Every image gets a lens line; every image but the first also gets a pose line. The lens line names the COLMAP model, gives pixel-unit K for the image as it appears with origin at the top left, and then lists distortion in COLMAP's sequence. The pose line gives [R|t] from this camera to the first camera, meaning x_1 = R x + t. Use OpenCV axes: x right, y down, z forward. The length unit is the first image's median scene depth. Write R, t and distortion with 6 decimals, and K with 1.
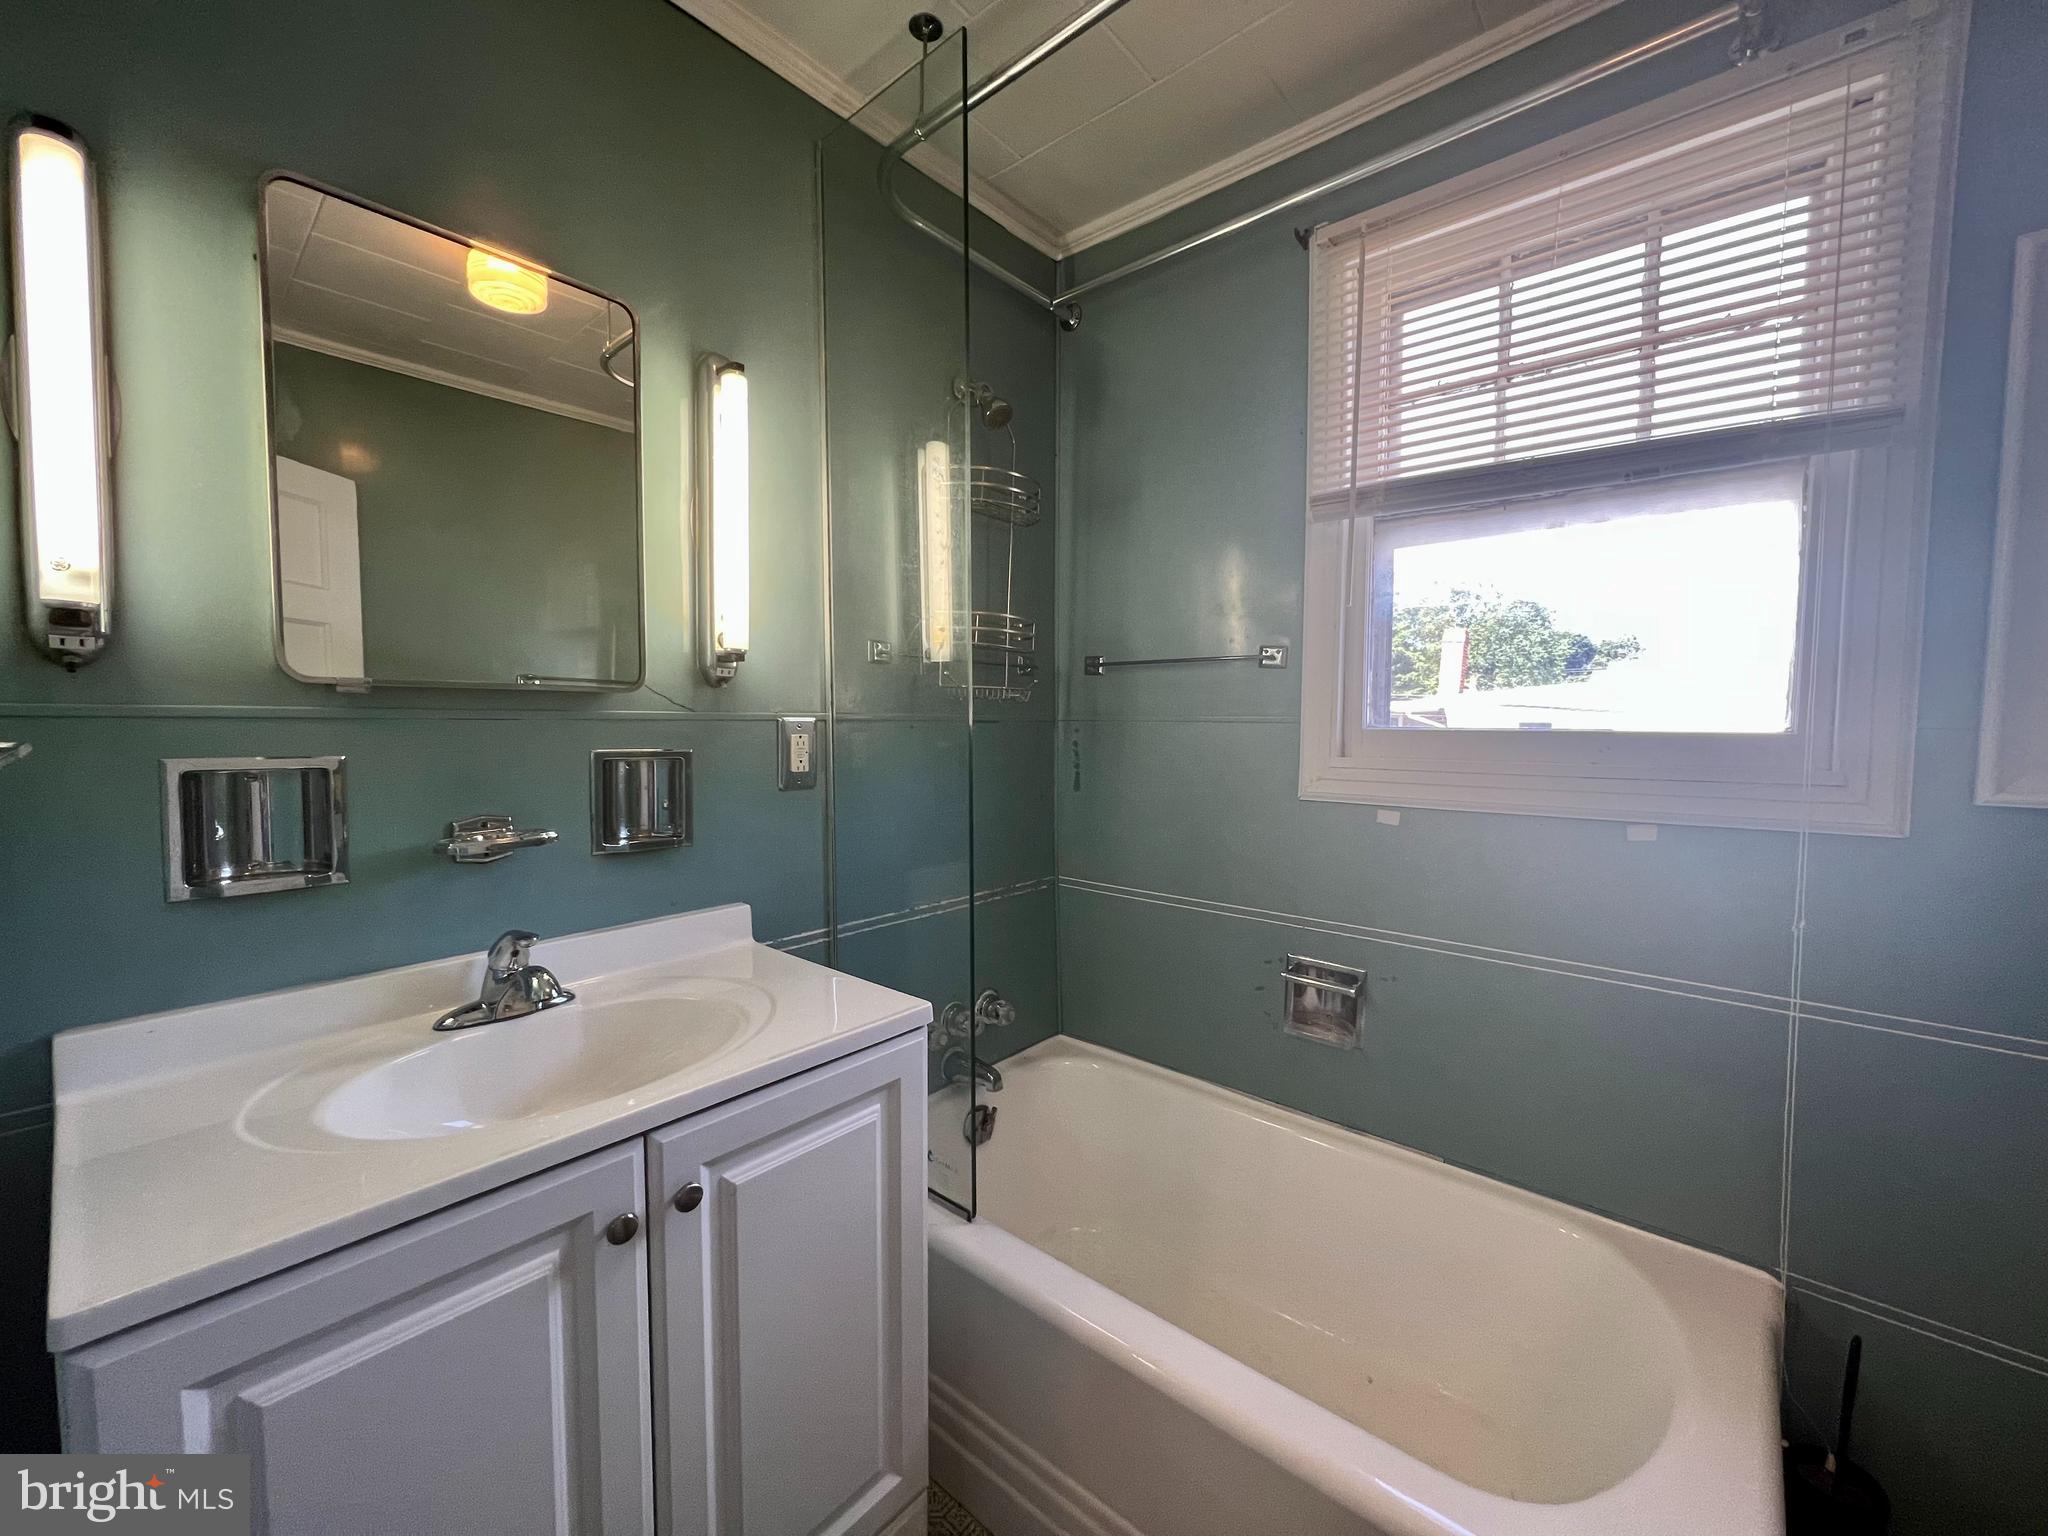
lens RADIAL K [[817.1, 0, 1021.7], [0, 817.1, 768.8], [0, 0, 1]] dist [-0.003008, 0.000323]
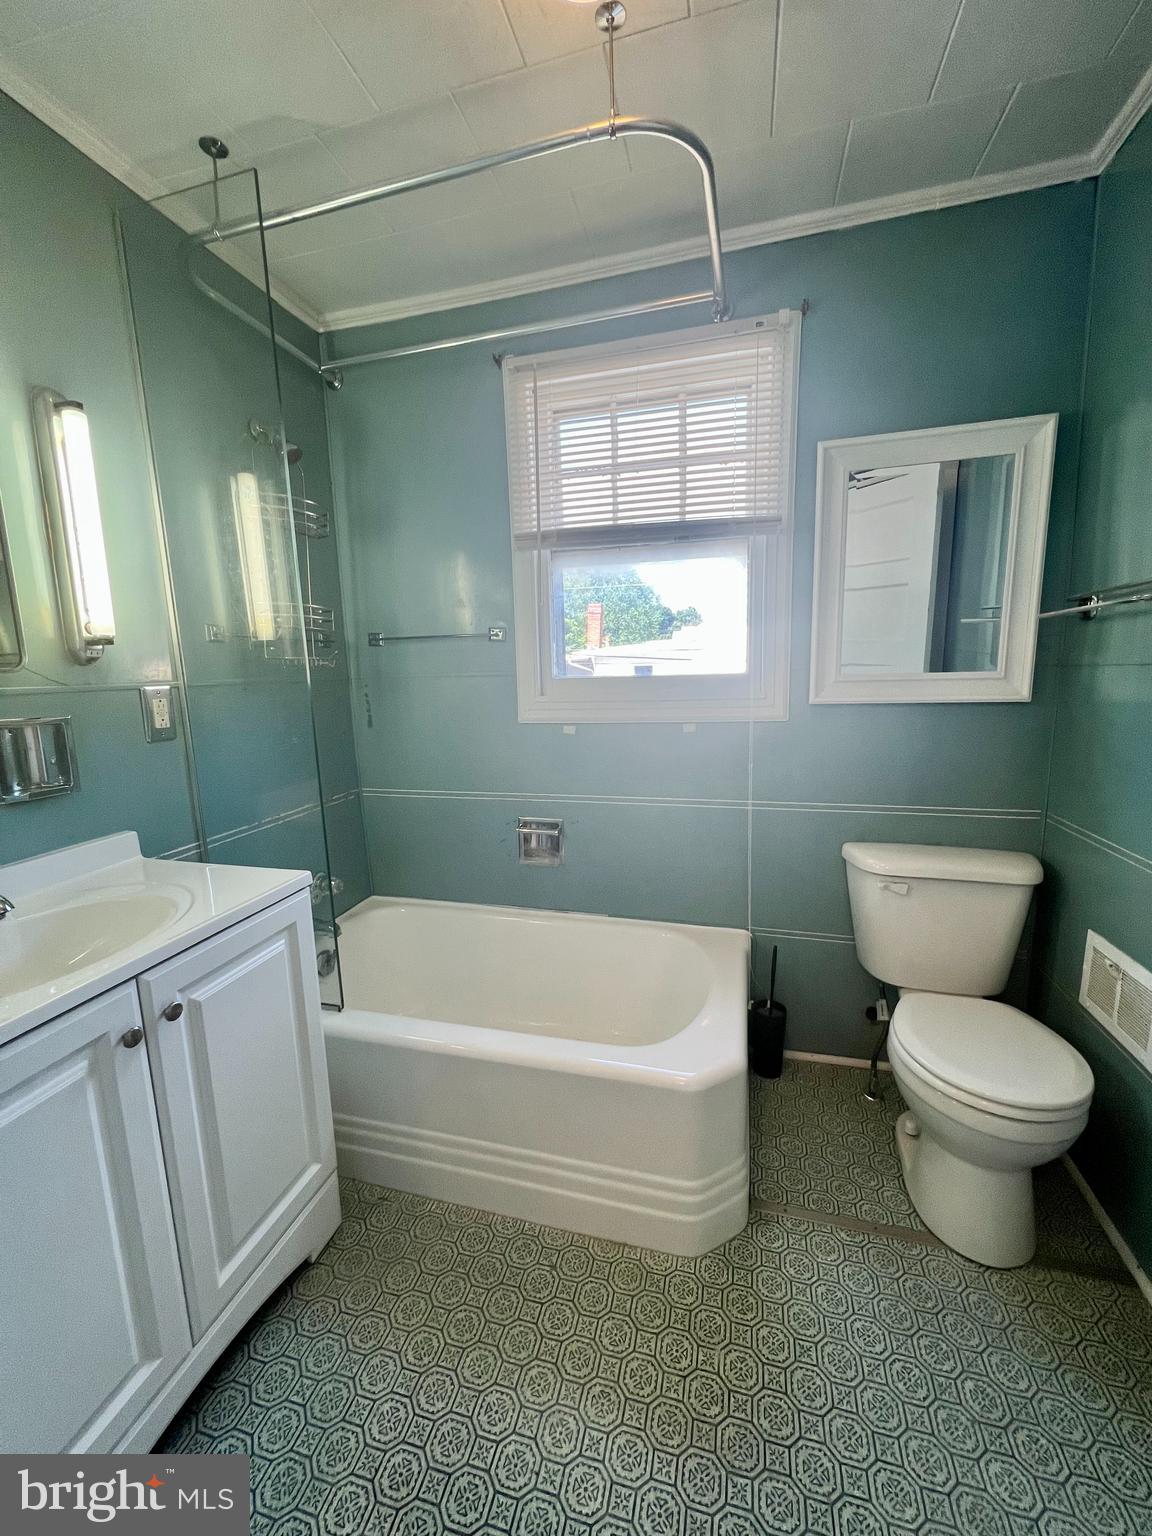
lens RADIAL K [[612.8, 0, 573.9], [0, 612.8, 768.3], [0, 0, 1]] dist [-0.003008, 0.000323]
pose [[0.900526, -0.099694, 0.423218, -0.101419], [0.057387, 0.992096, 0.111591, -0.003649], [-0.430997, -0.076203, 0.899130, -0.179659]]
